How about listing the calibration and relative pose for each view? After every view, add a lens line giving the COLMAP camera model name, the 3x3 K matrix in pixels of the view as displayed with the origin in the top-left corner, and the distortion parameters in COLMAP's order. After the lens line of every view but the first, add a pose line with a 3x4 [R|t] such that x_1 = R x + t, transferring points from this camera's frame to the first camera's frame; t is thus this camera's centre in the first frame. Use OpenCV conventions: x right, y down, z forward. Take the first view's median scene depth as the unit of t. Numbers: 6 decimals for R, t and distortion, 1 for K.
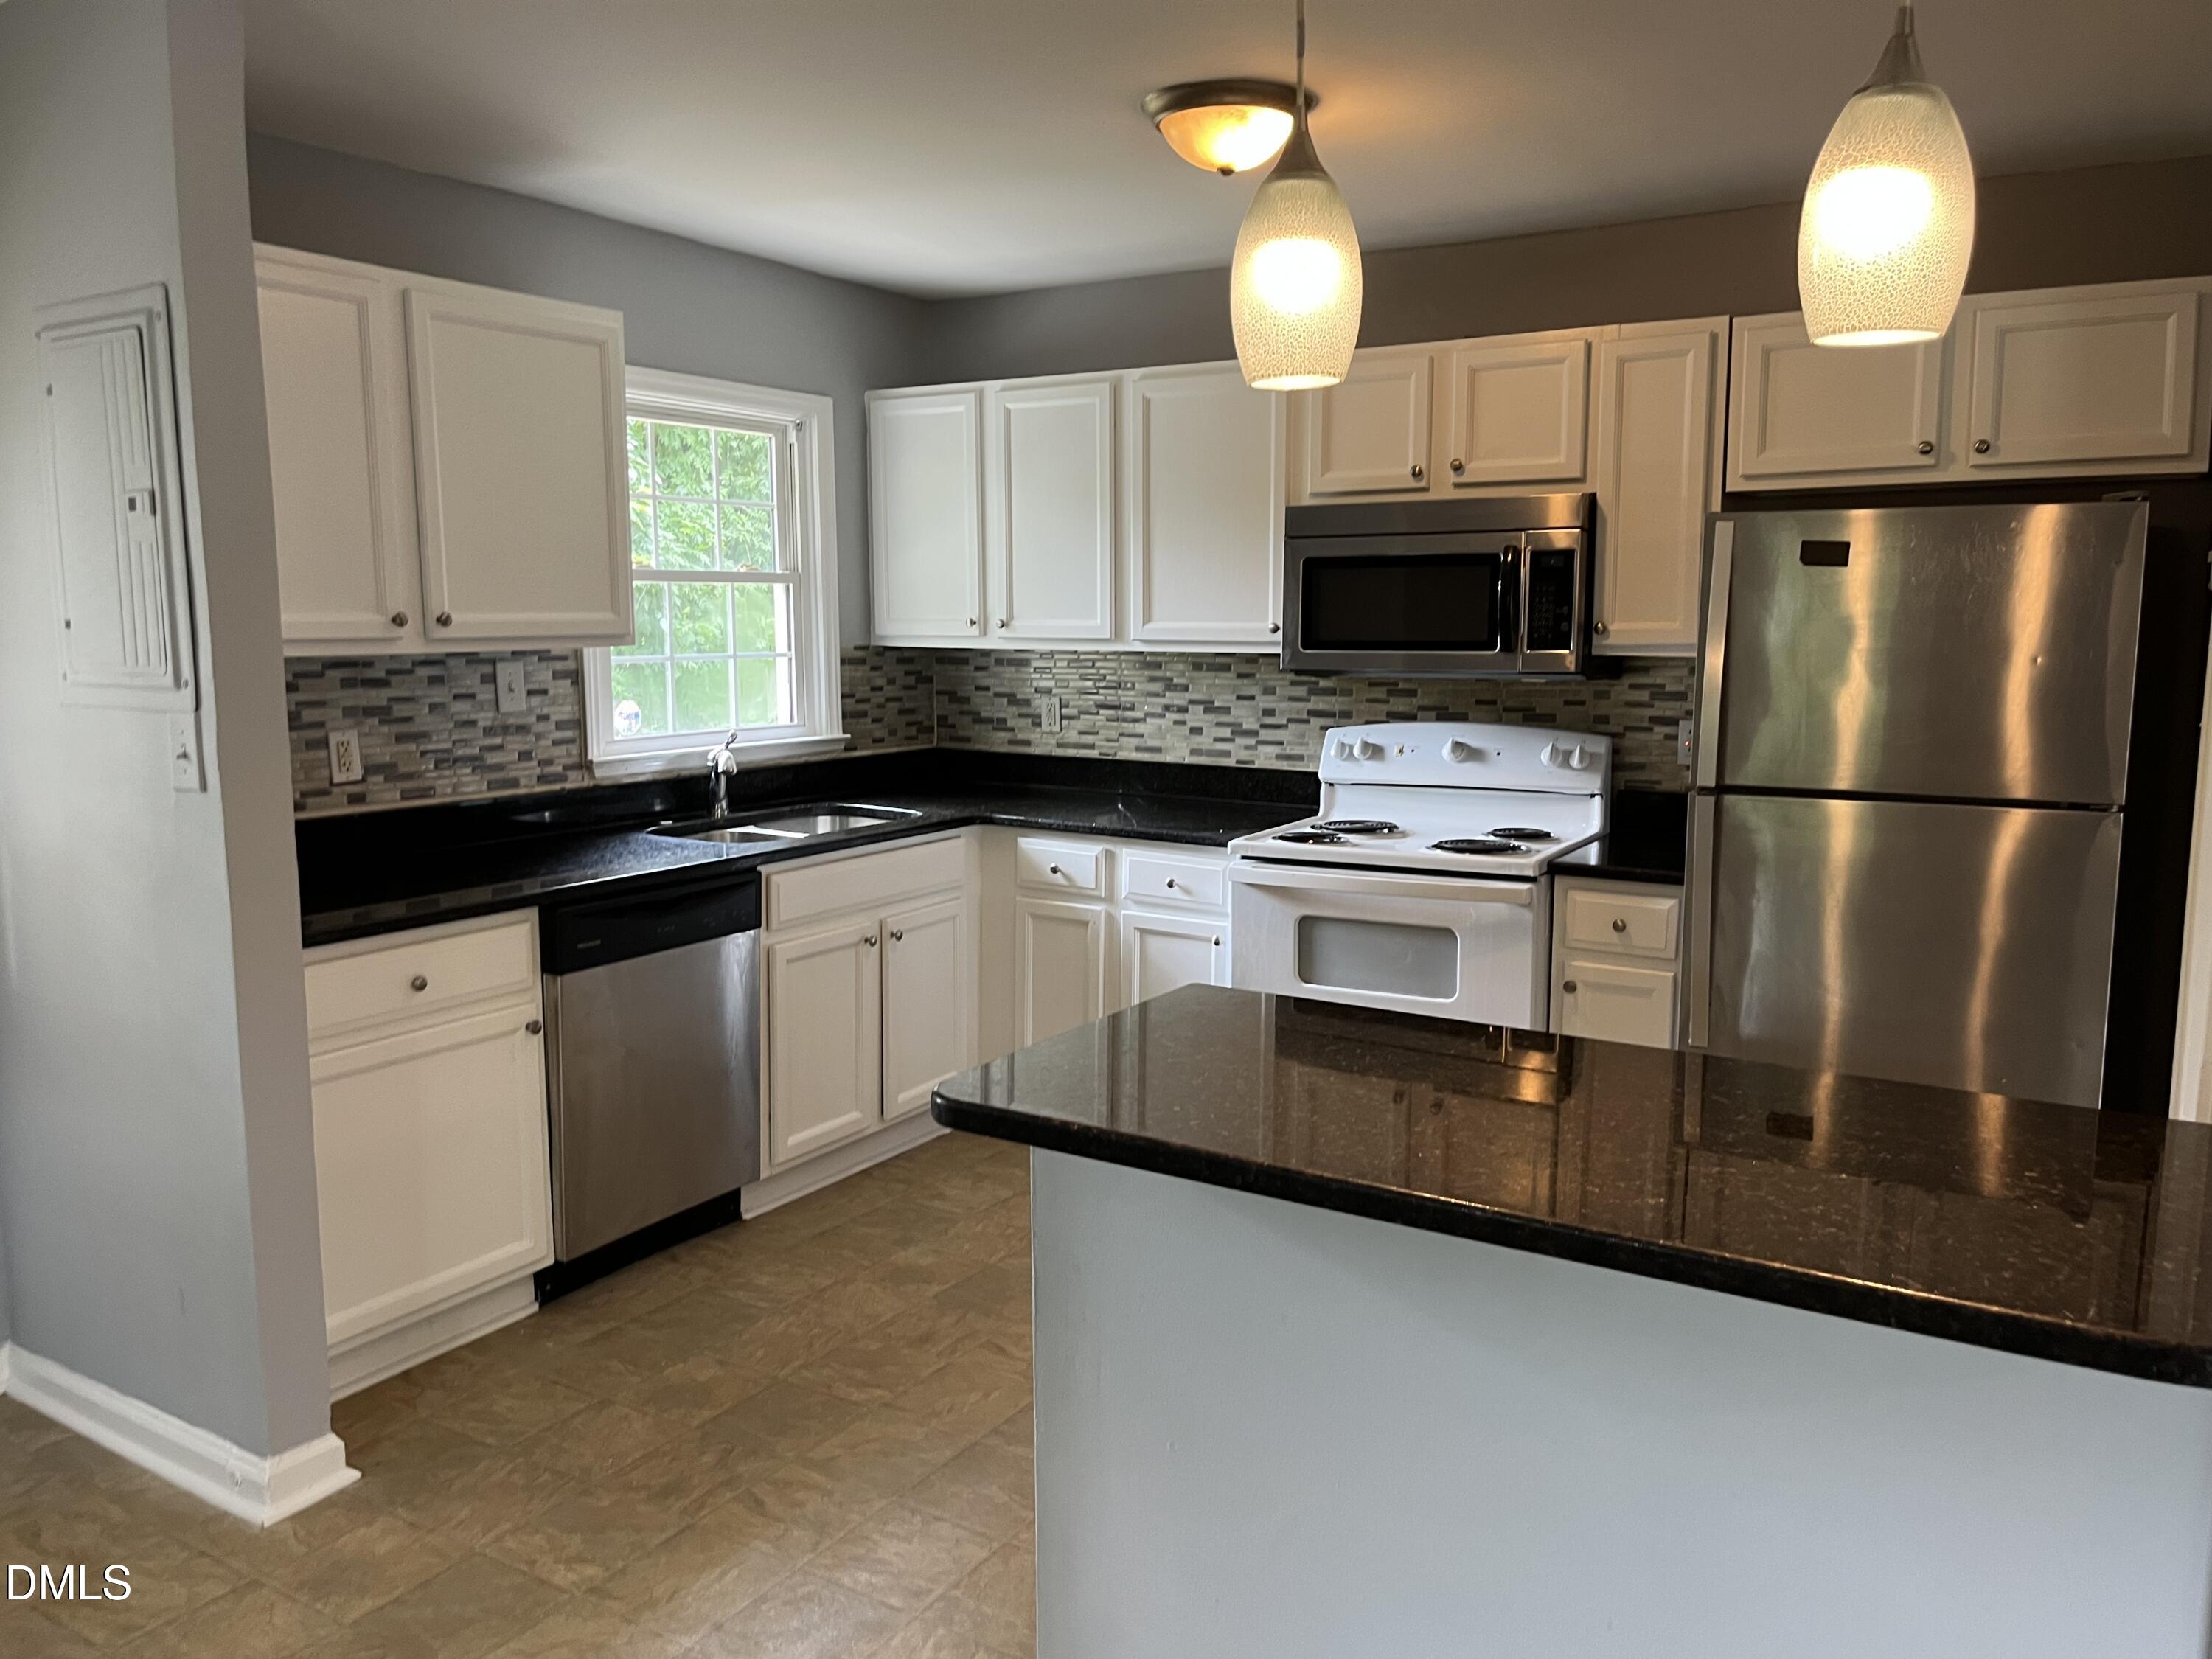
lens RADIAL K [[1665.2, 0, 1103.6], [0, 1665.2, 846.4], [0, 0, 1]] dist [0.061861, -0.092696]
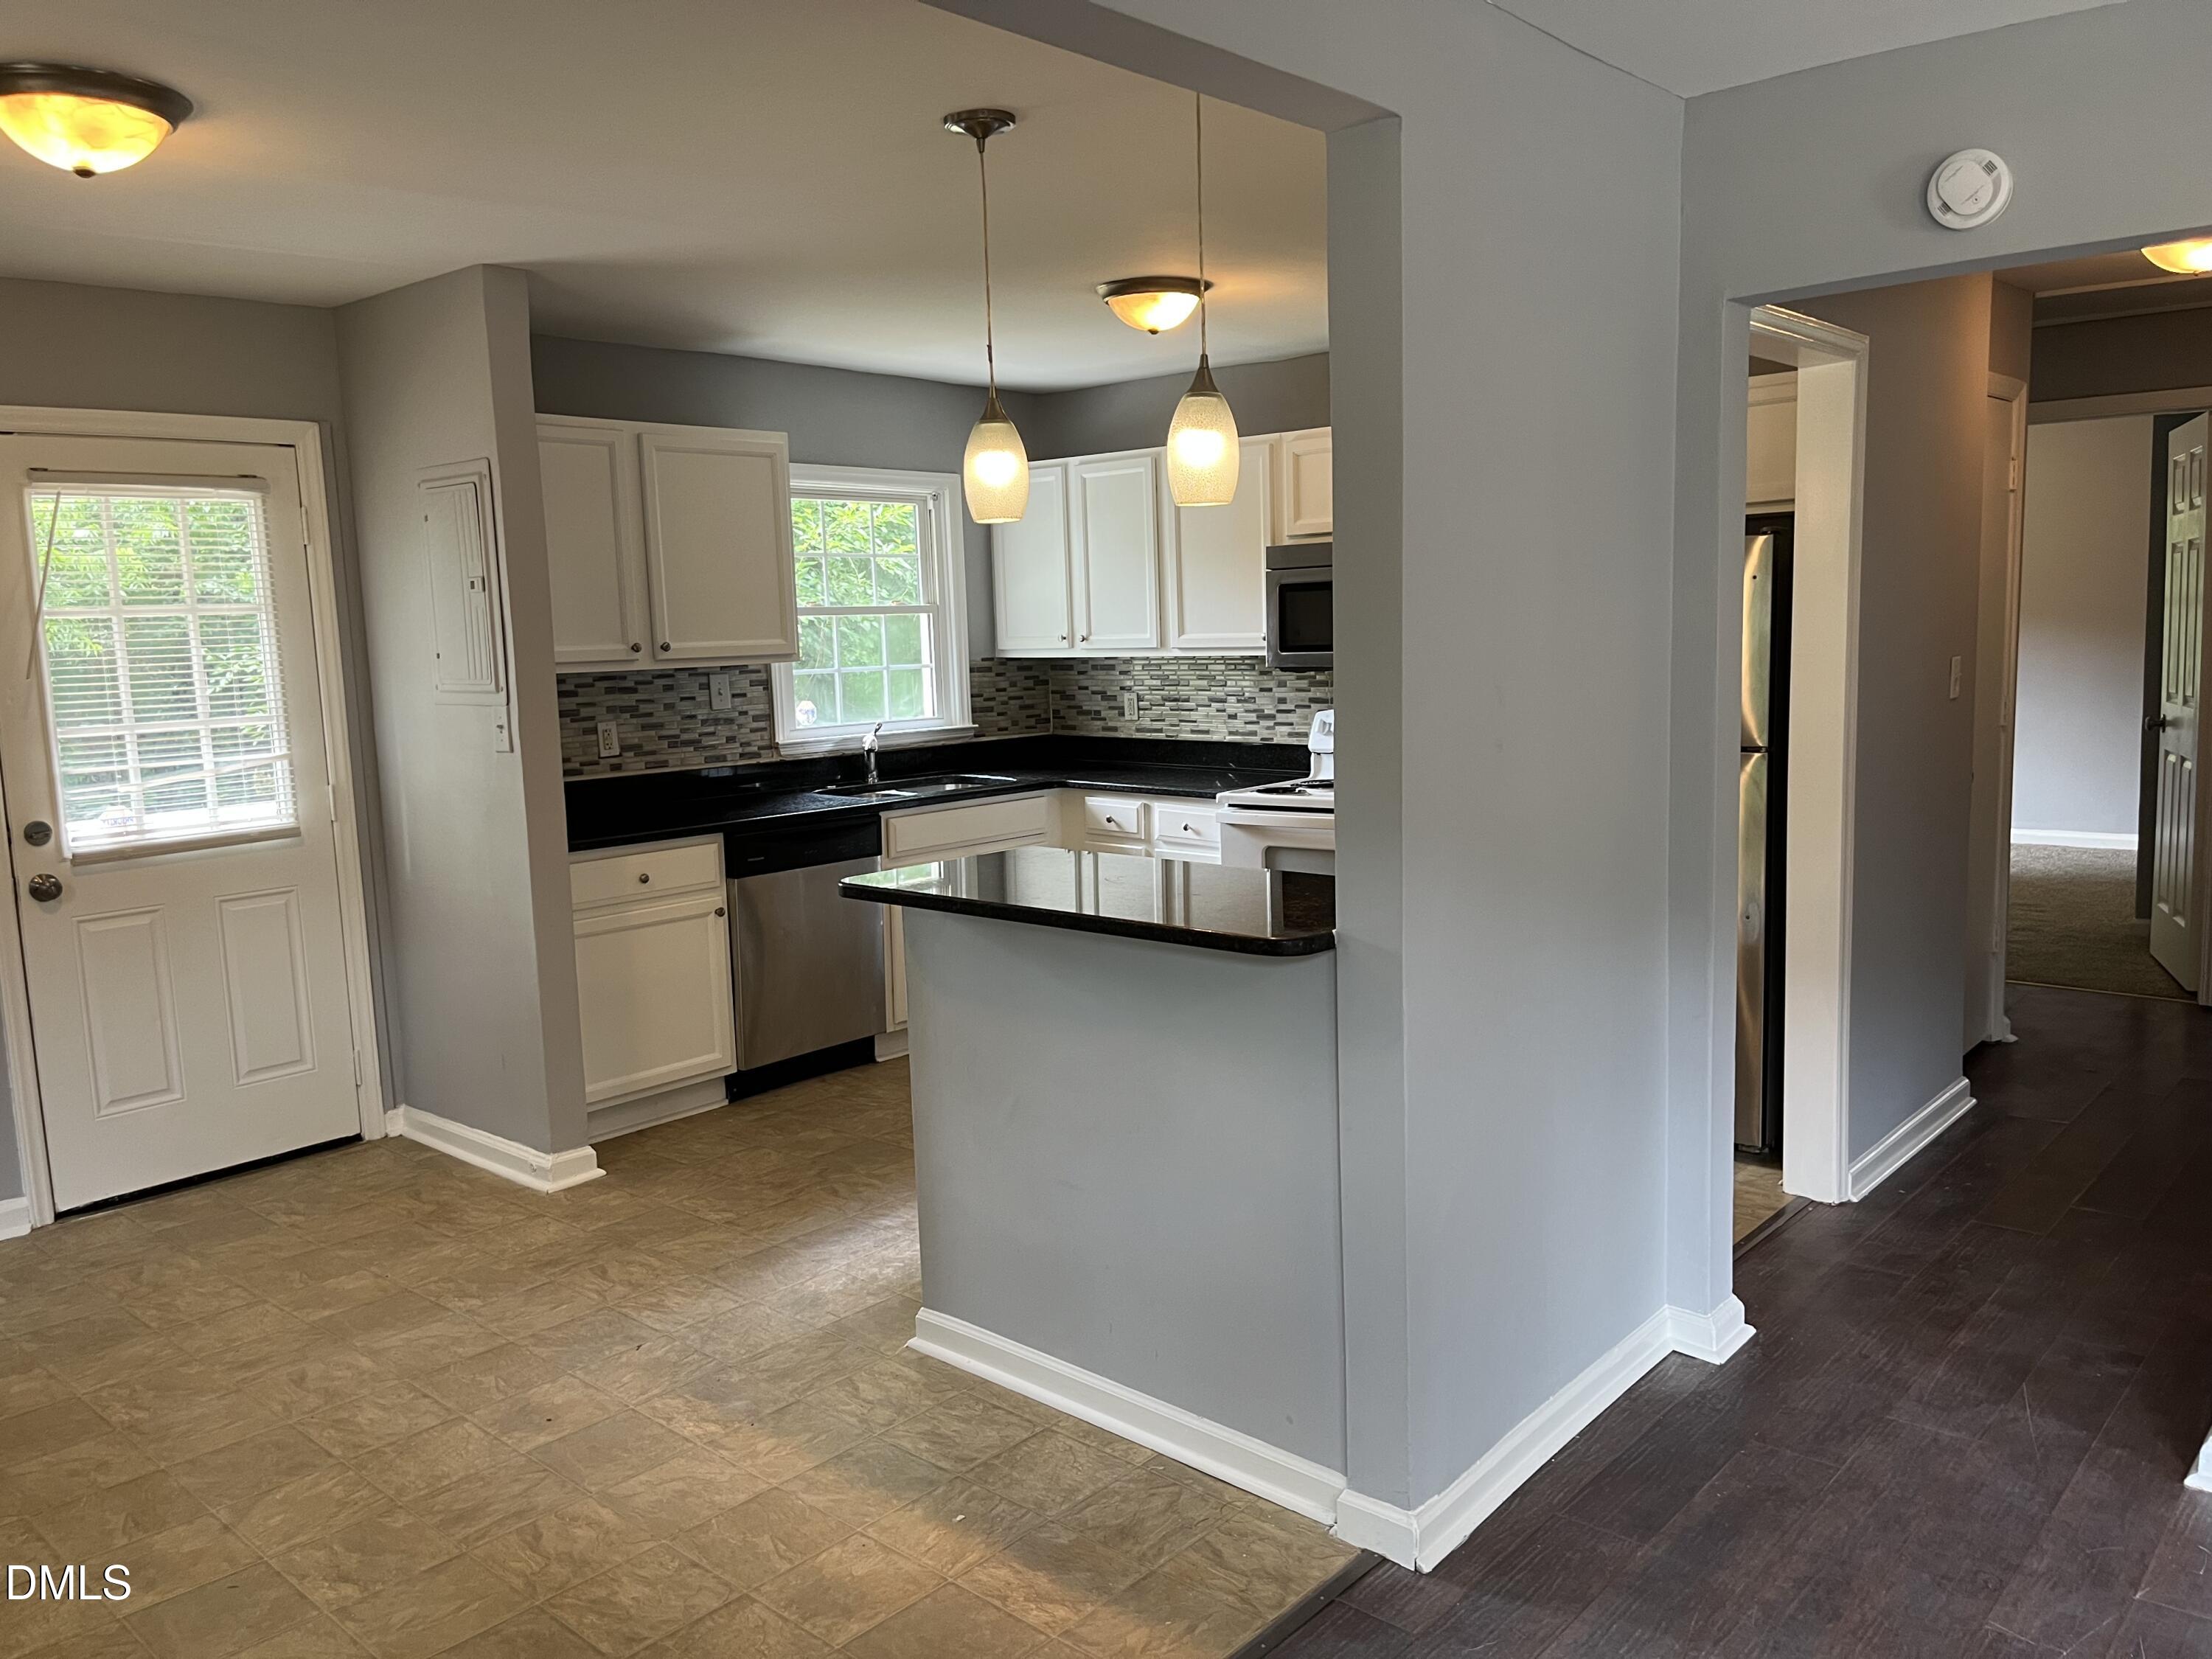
lens RADIAL K [[1665.2, 0, 1120.6], [0, 1665.2, 850.4], [0, 0, 1]] dist [0.061861, -0.092696]
pose [[0.985919, -0.005882, -0.167118, 0.237507], [0.005295, 0.999978, -0.003961, 0.051290], [0.167138, 0.003021, 0.985929, -0.380962]]
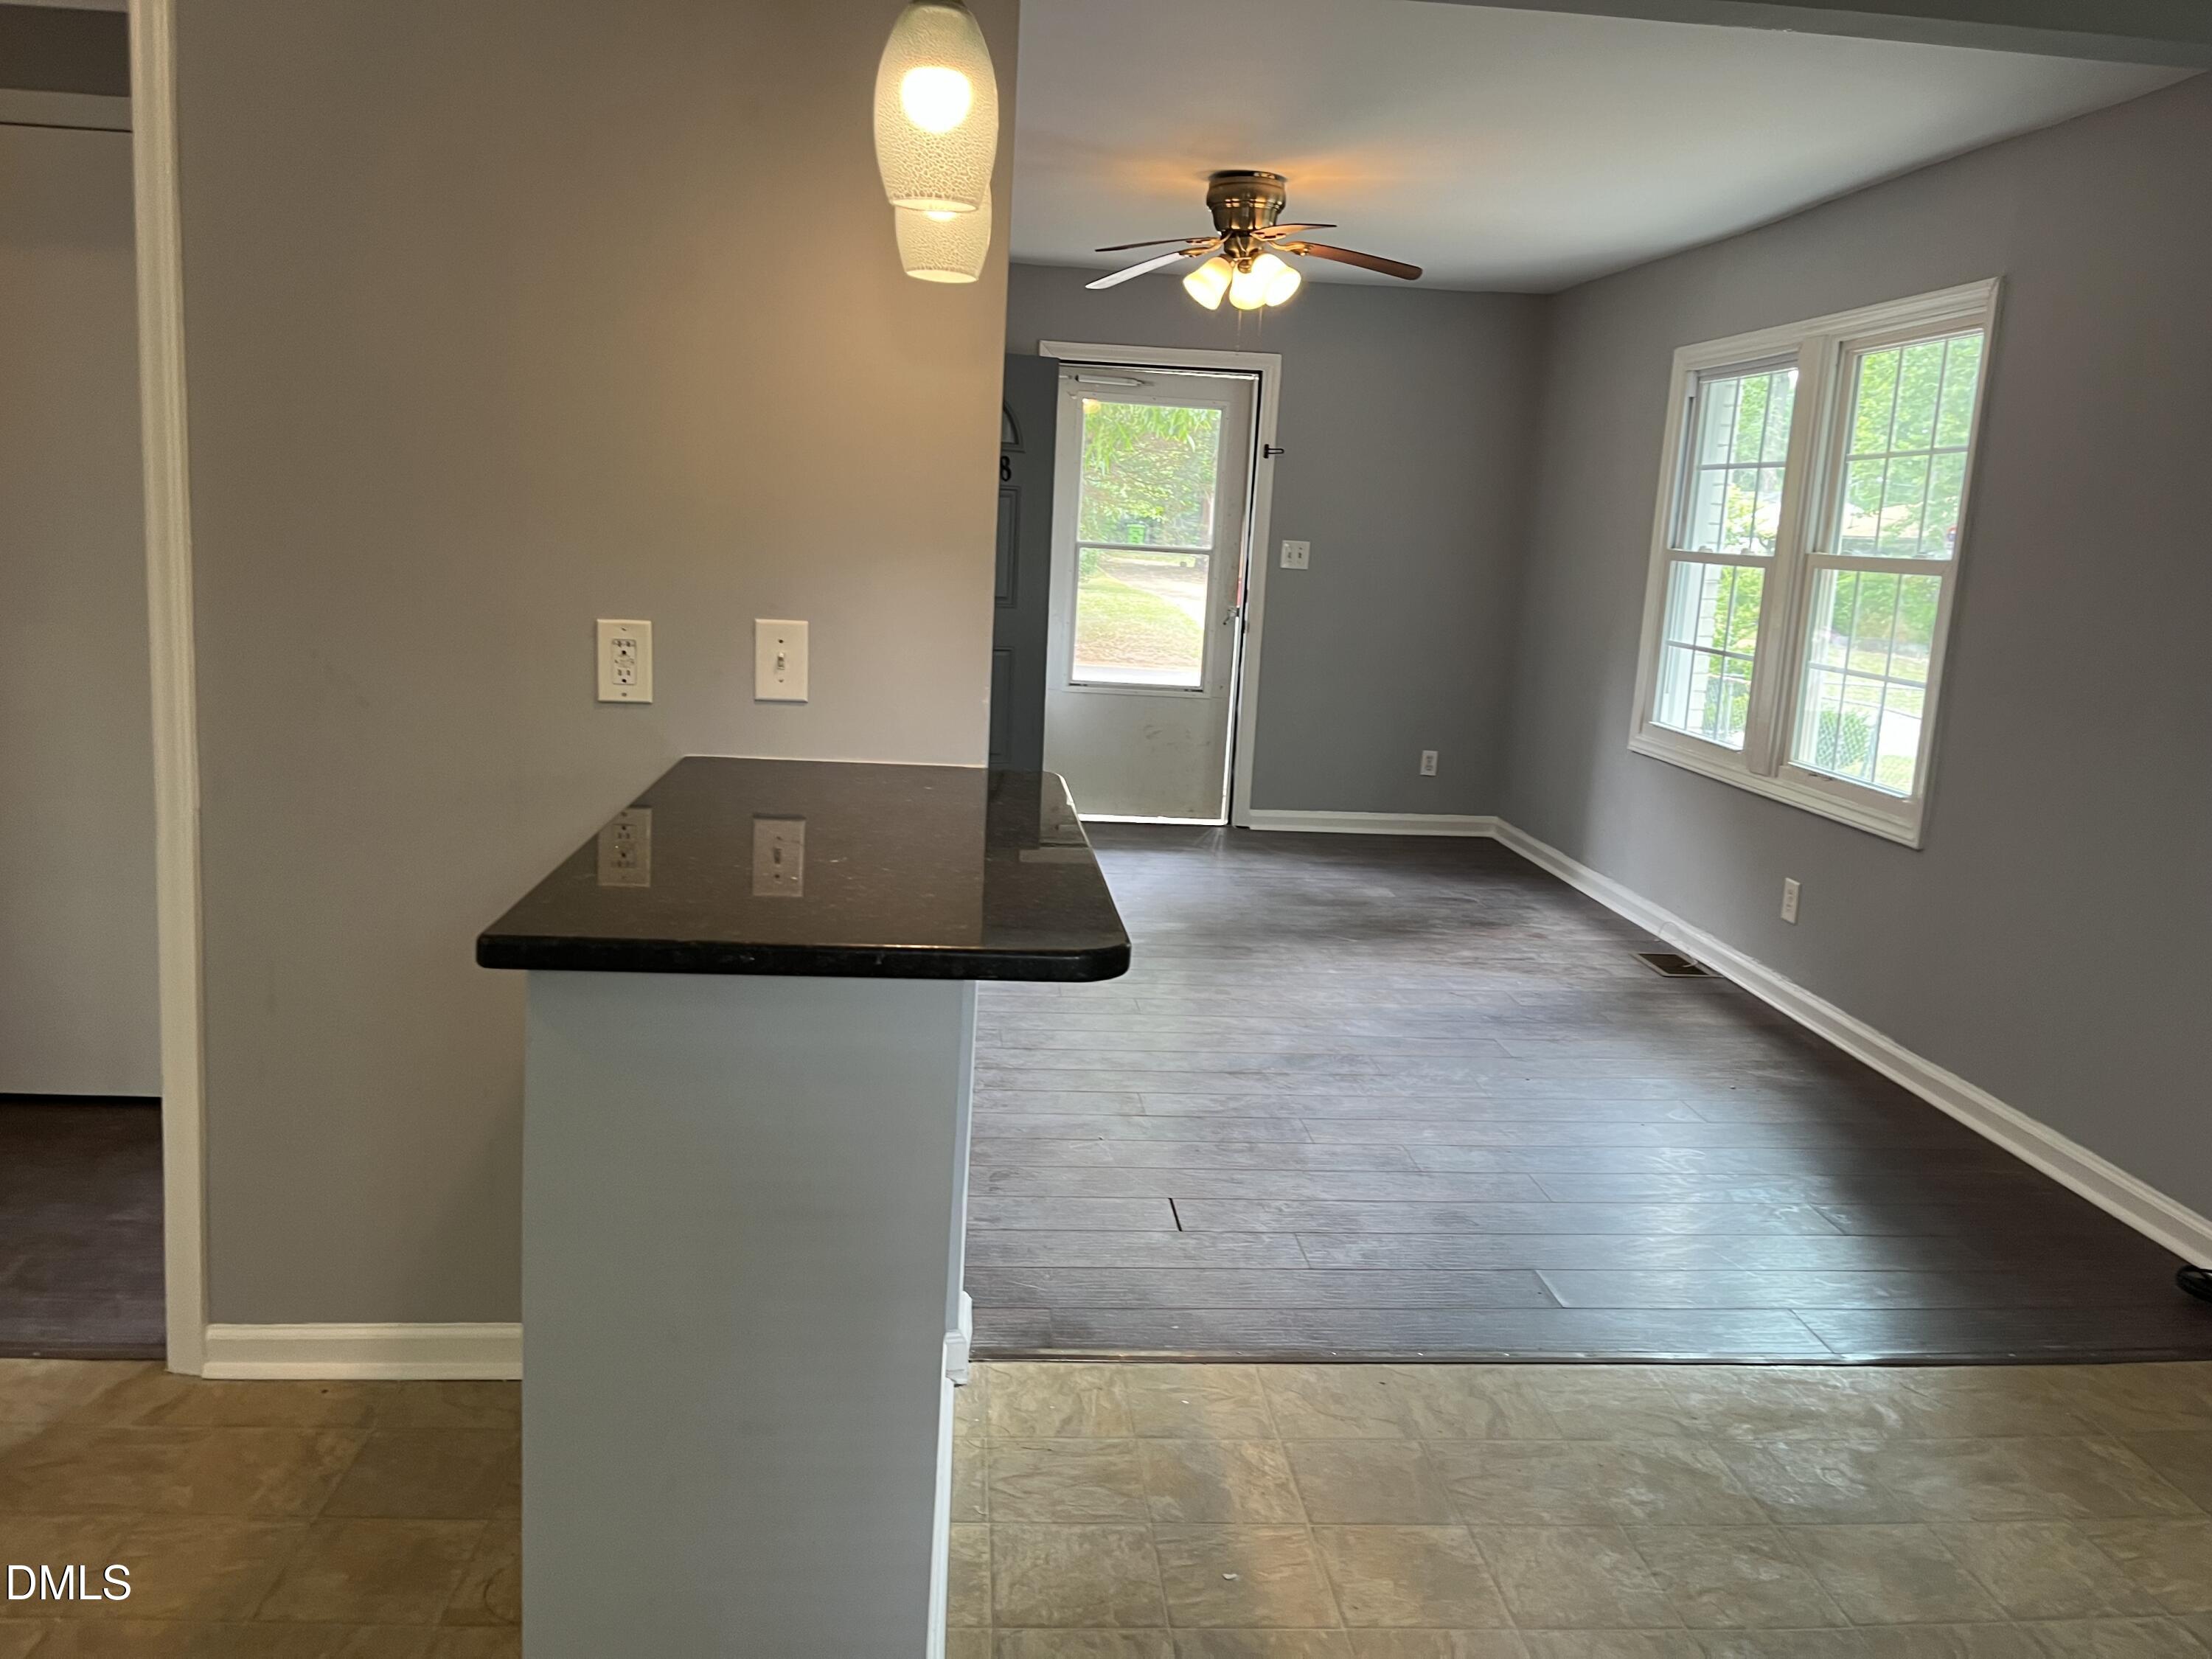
lens RADIAL K [[1665.2, 0, 1090.3], [0, 1665.2, 817.5], [0, 0, 1]] dist [0.061861, -0.092696]
pose [[-0.593107, -0.171692, 0.786604, -0.974497], [0.067617, 0.962924, 0.261162, -0.203327], [-0.802279, 0.208085, -0.559508, 1.762506]]
